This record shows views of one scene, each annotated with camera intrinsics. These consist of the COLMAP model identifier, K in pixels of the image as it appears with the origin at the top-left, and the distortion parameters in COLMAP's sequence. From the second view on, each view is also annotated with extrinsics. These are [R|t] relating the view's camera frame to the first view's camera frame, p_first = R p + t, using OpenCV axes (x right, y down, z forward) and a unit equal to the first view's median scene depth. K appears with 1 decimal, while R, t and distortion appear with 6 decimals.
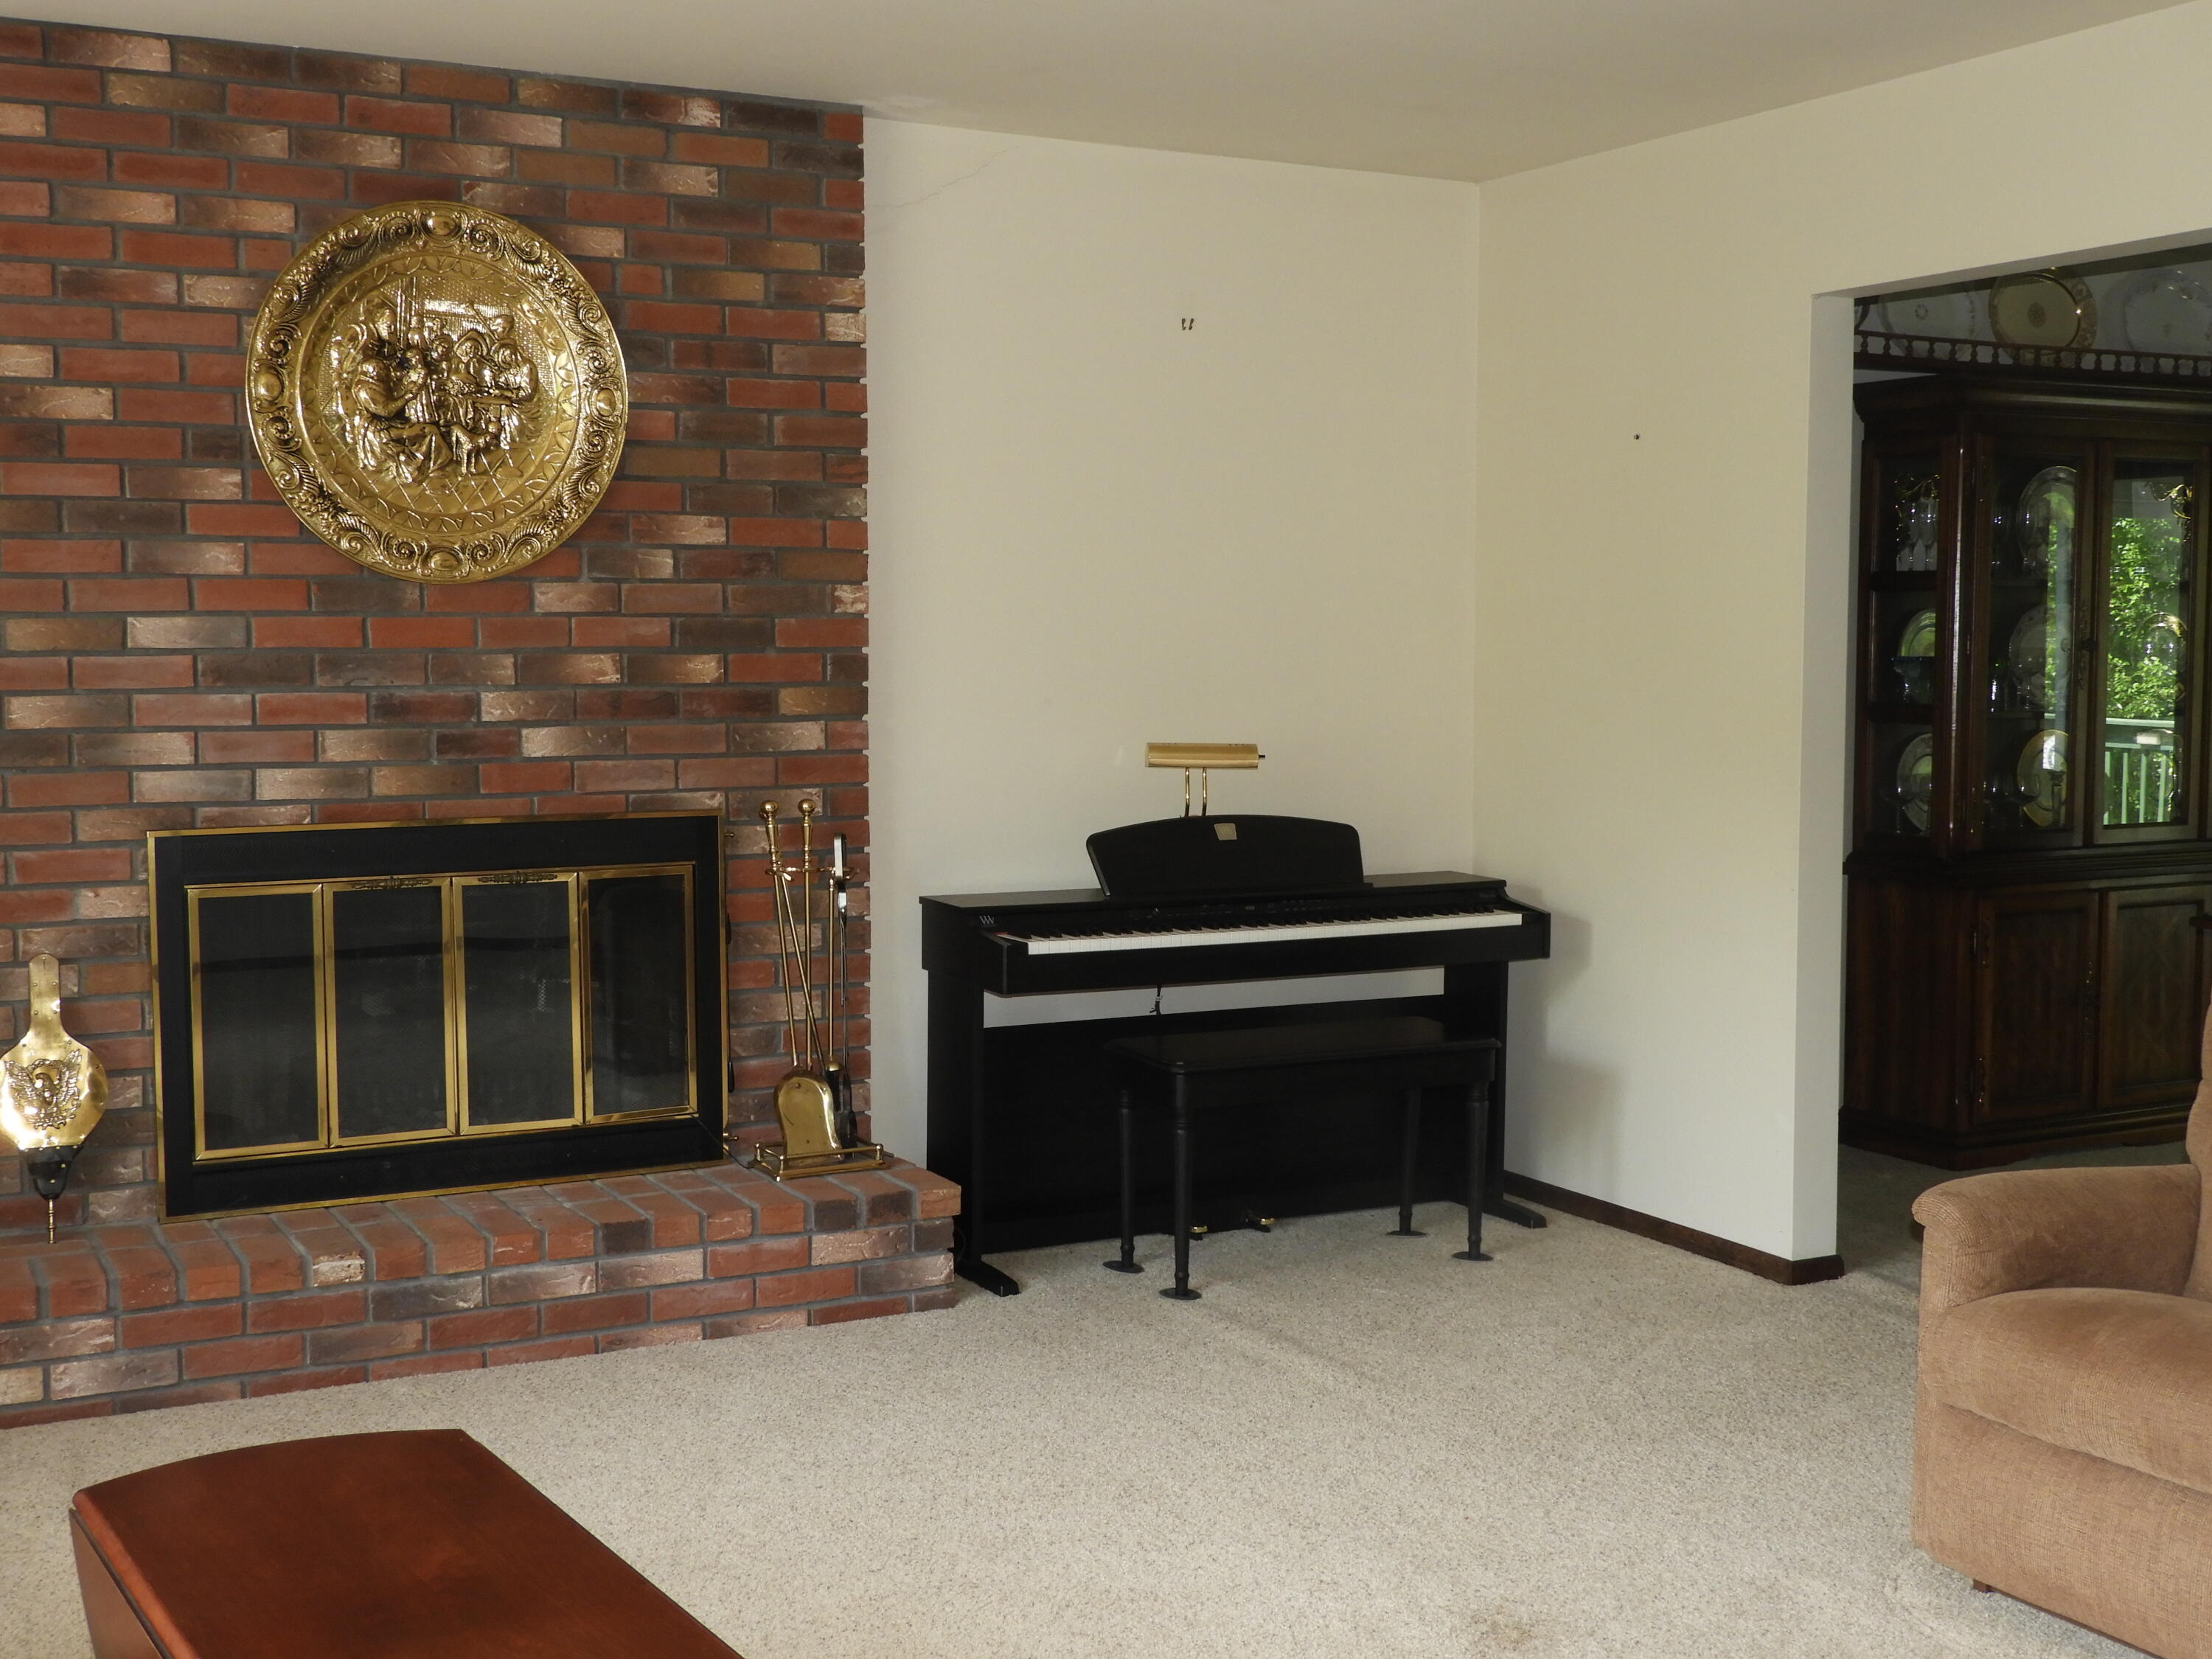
lens RADIAL K [[2621.1, 0, 1106.0], [0, 2621.1, 829.5], [0, 0, 1]] dist [0.023077, -0.055929]
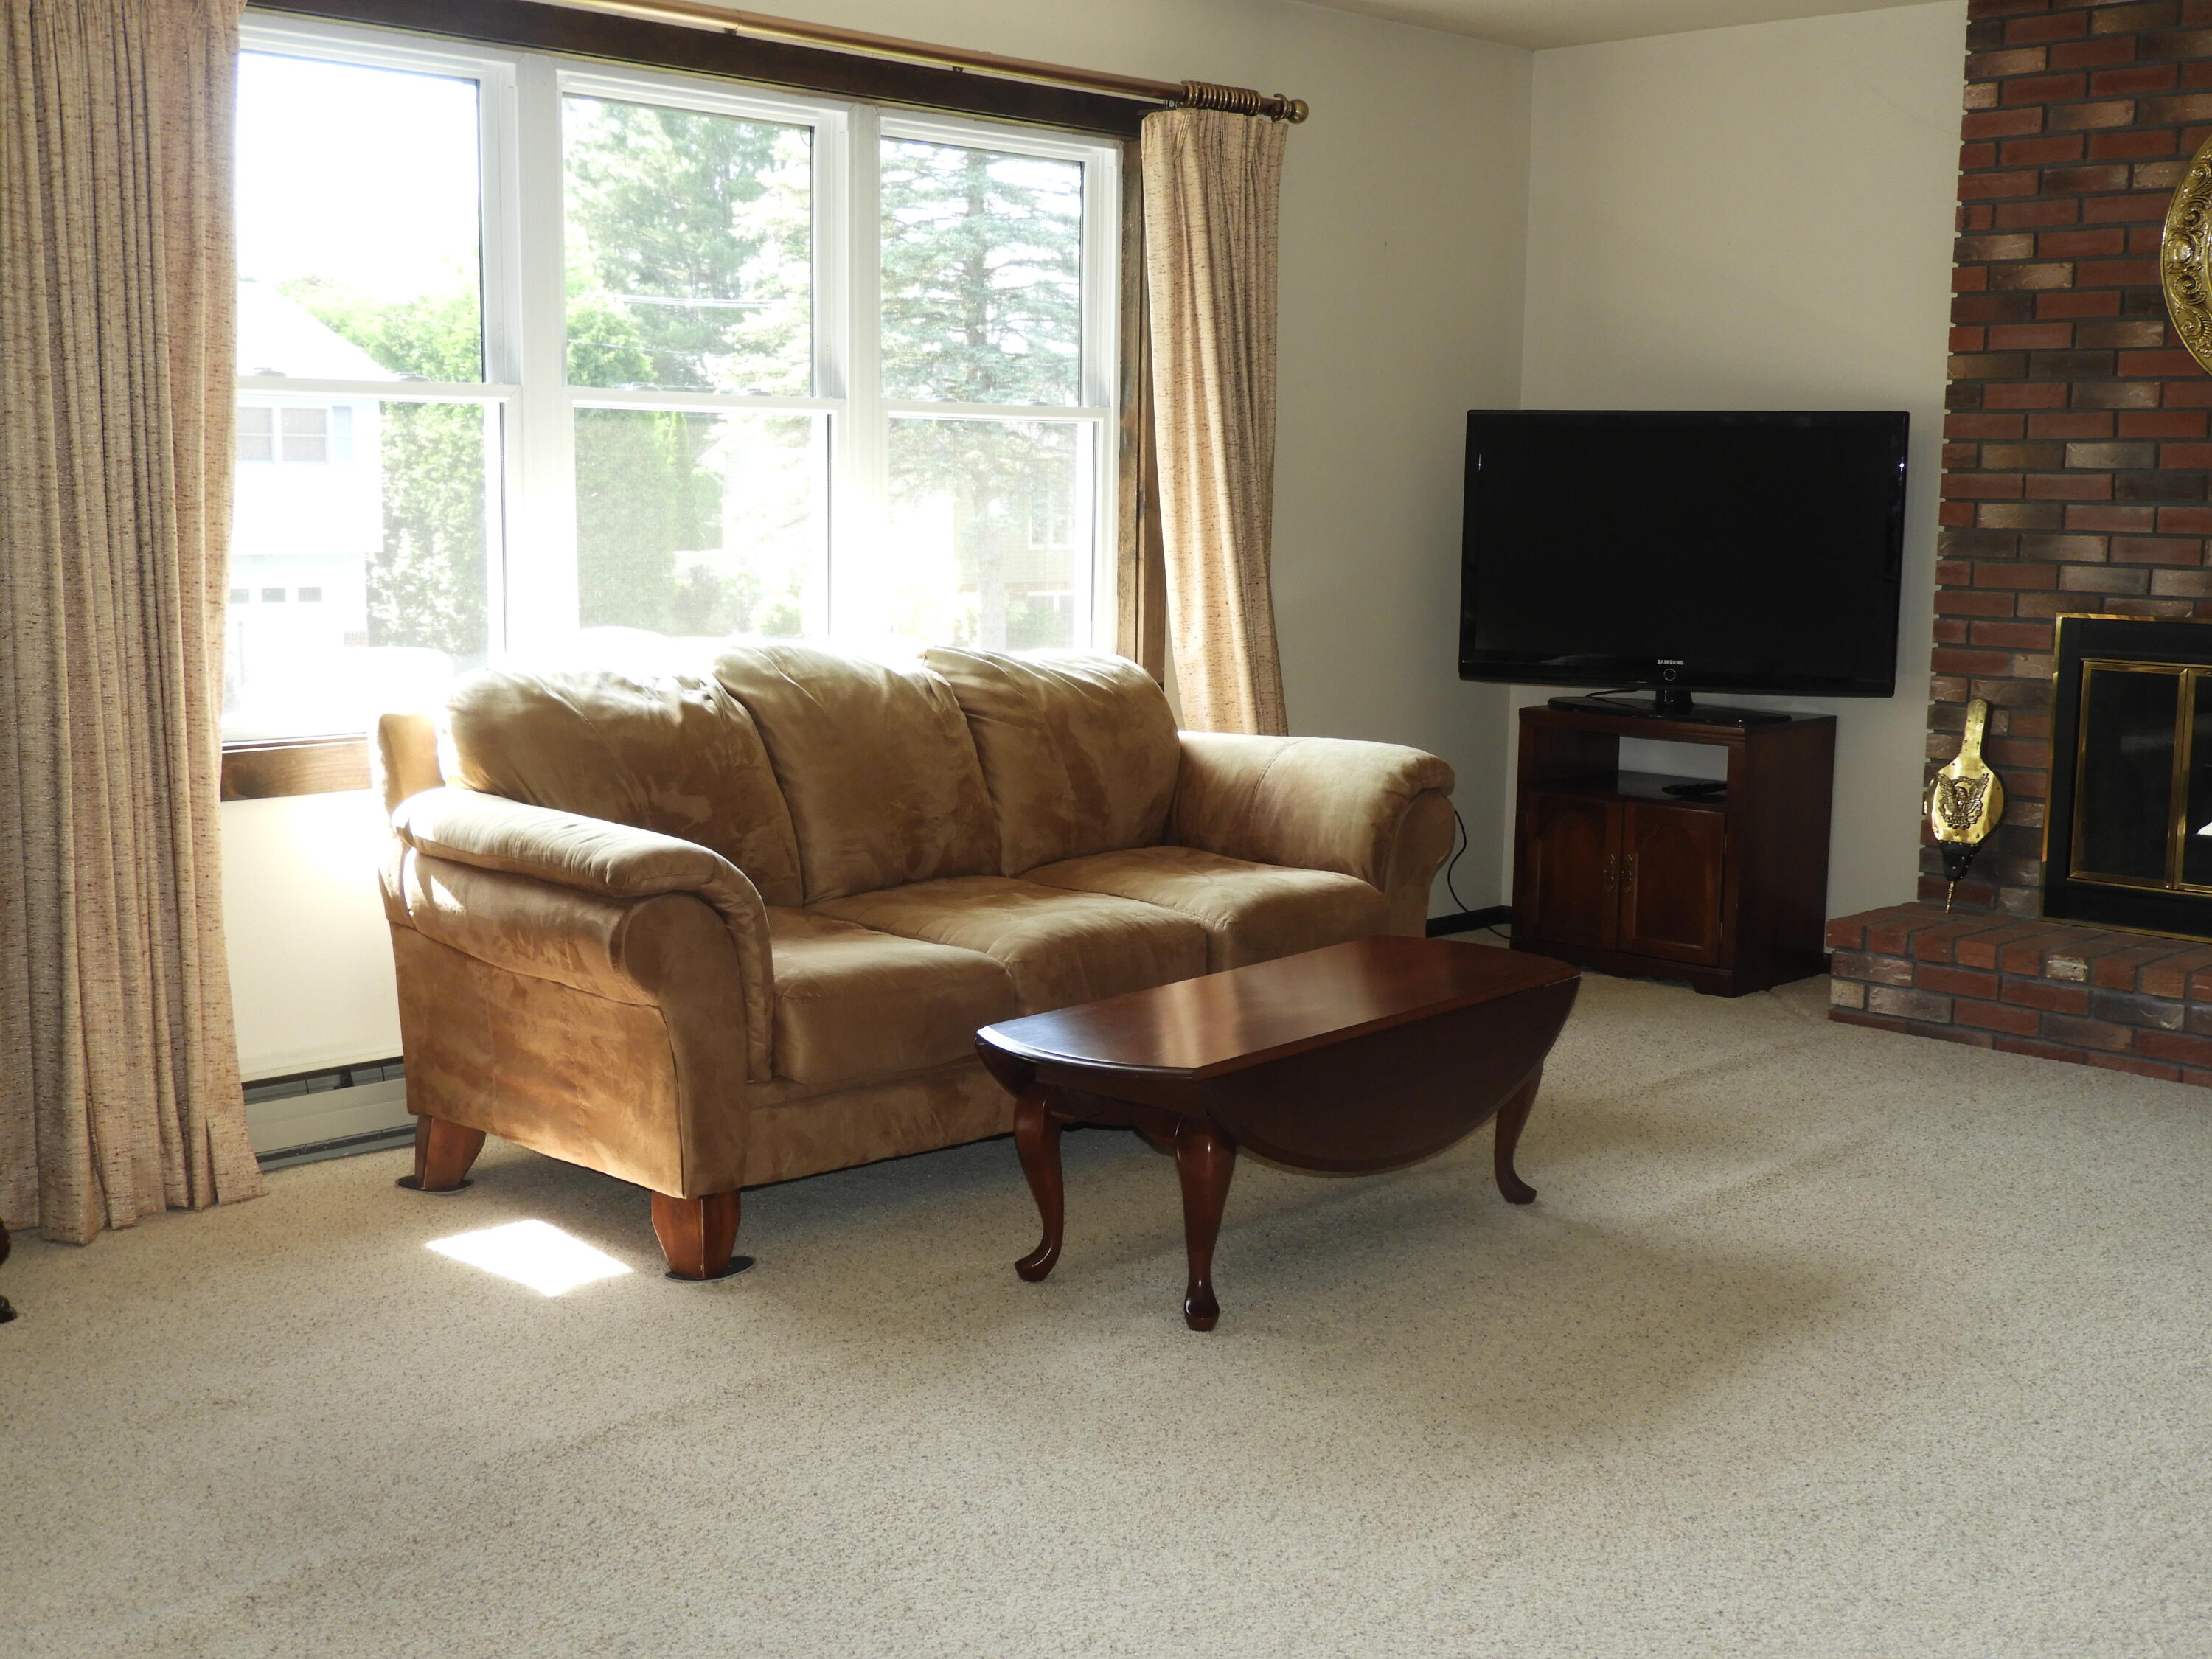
lens RADIAL K [[2621.1, 0, 1106.0], [0, 2621.1, 829.5], [0, 0, 1]] dist [0.023077, -0.055929]
pose [[0.306013, 0.135115, -0.942390, 0.710989], [-0.086666, 0.989721, 0.113759, -0.000025], [0.948074, 0.046862, 0.314578, 0.166514]]
